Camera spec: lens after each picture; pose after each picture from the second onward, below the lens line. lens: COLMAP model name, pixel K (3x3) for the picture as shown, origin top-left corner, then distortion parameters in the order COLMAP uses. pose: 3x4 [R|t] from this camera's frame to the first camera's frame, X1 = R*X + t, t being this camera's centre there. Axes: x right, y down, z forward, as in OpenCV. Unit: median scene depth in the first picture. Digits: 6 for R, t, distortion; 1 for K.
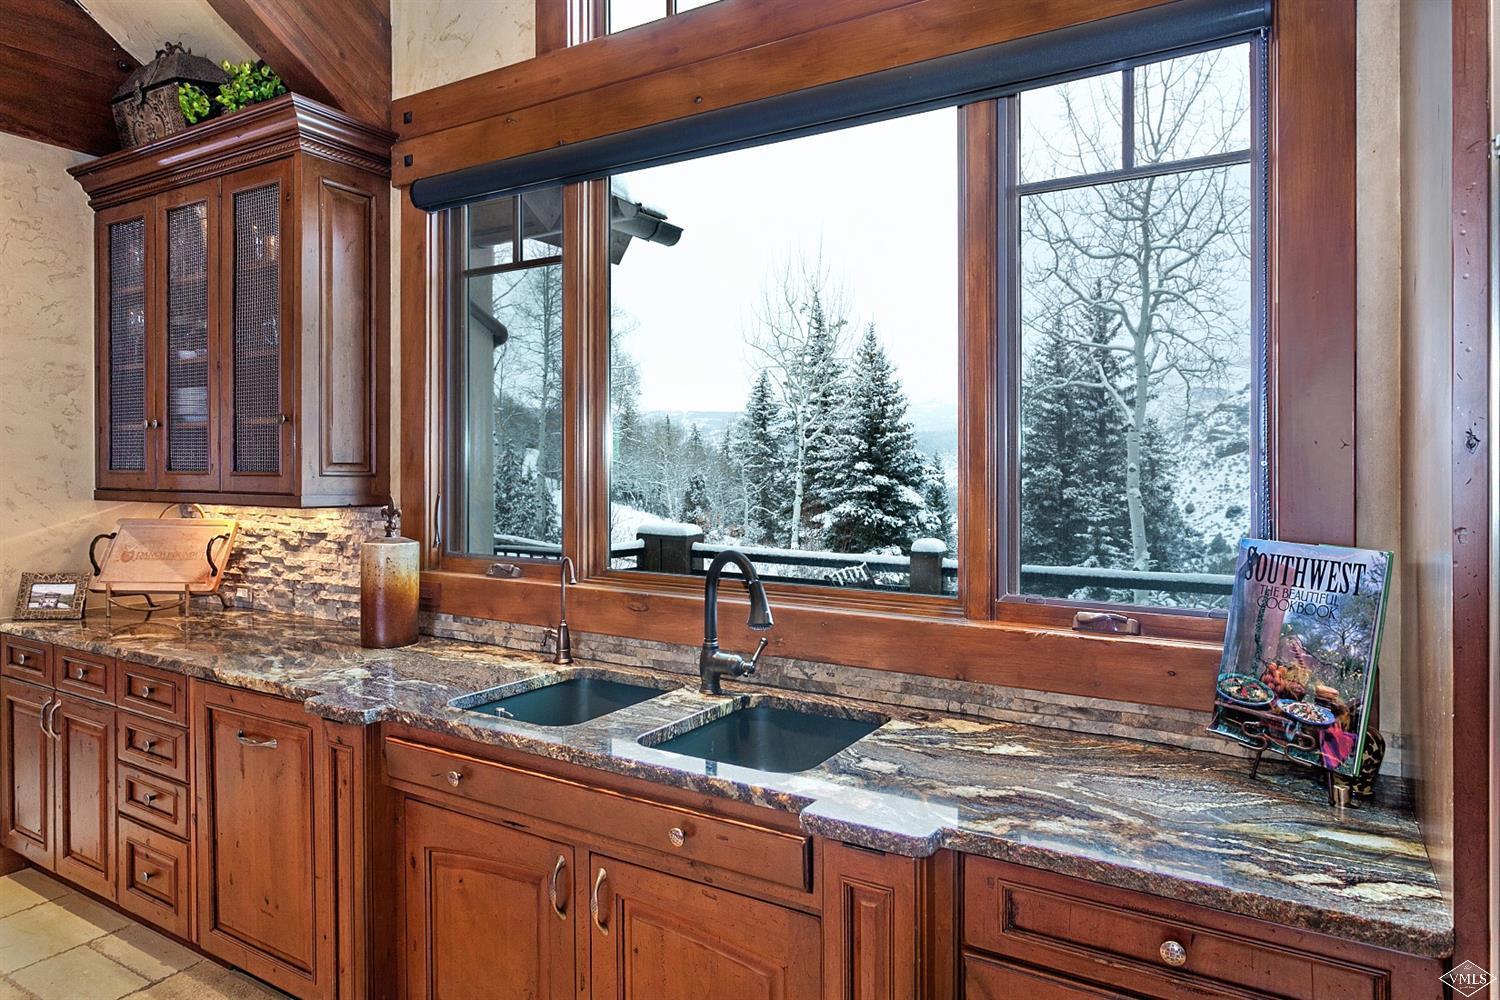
lens RADIAL K [[915.9, 0, 749.7], [0, 915.9, 493.3], [0, 0, 1]] dist [0.000705, 0.000060]
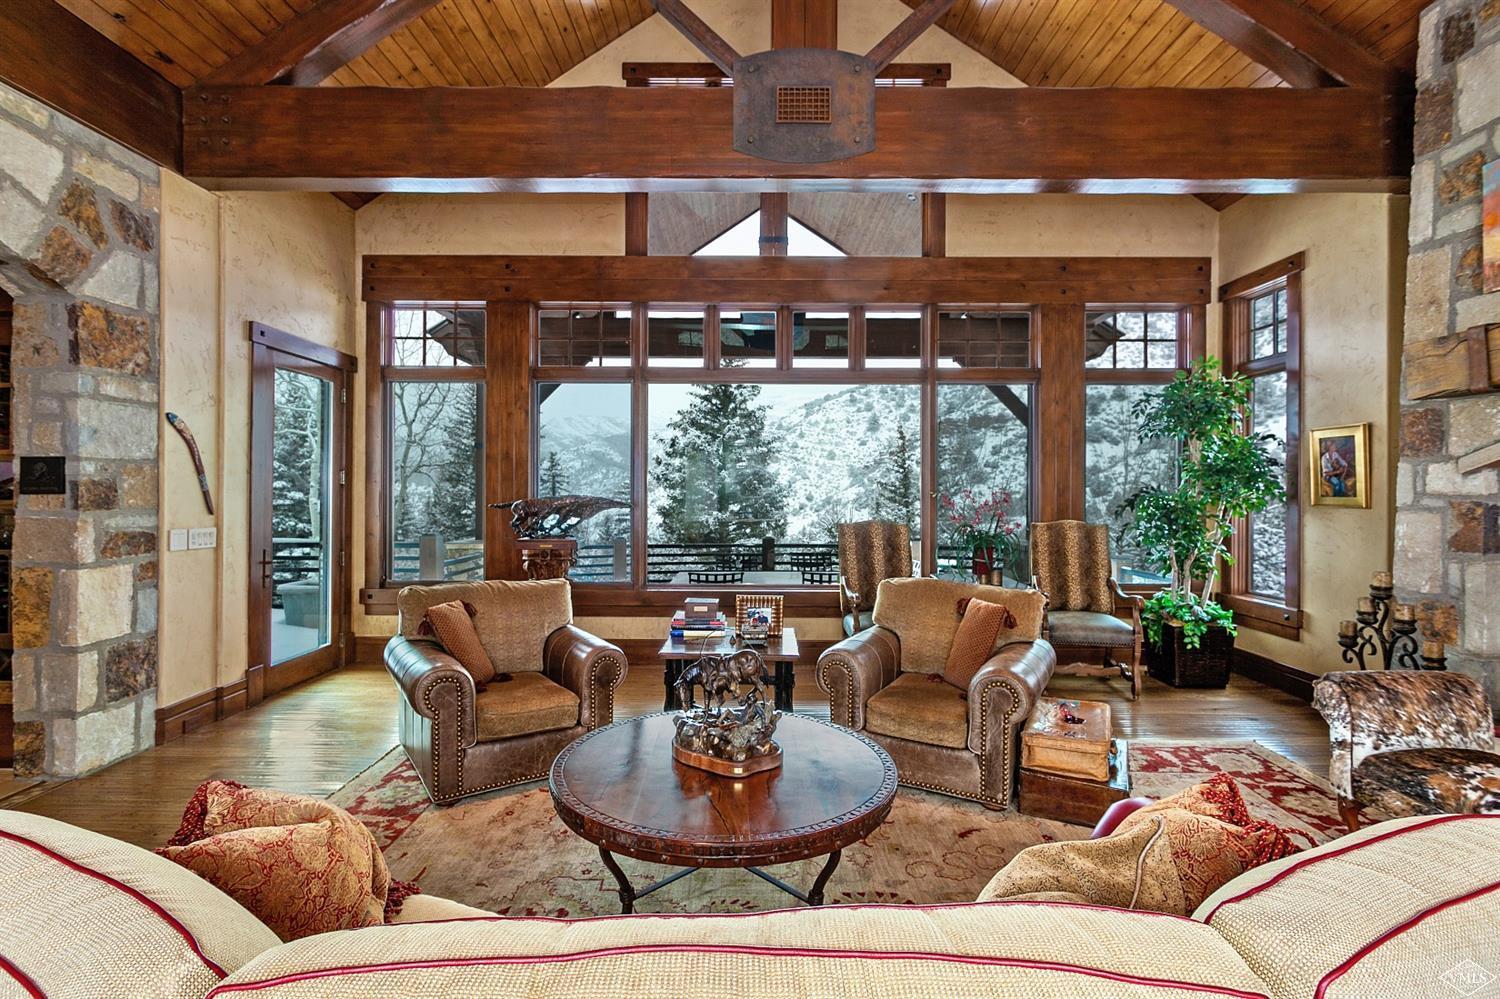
lens RADIAL K [[729.7, 0, 770.3], [0, 729.7, 486.4], [0, 0, 1]] dist [-0.001627, 0.002472]
pose [[0.853190, -0.000293, 0.521600, 0.175993], [0.014782, 0.999612, -0.023619, 0.006968], [-0.521391, 0.027862, 0.852863, -0.215631]]
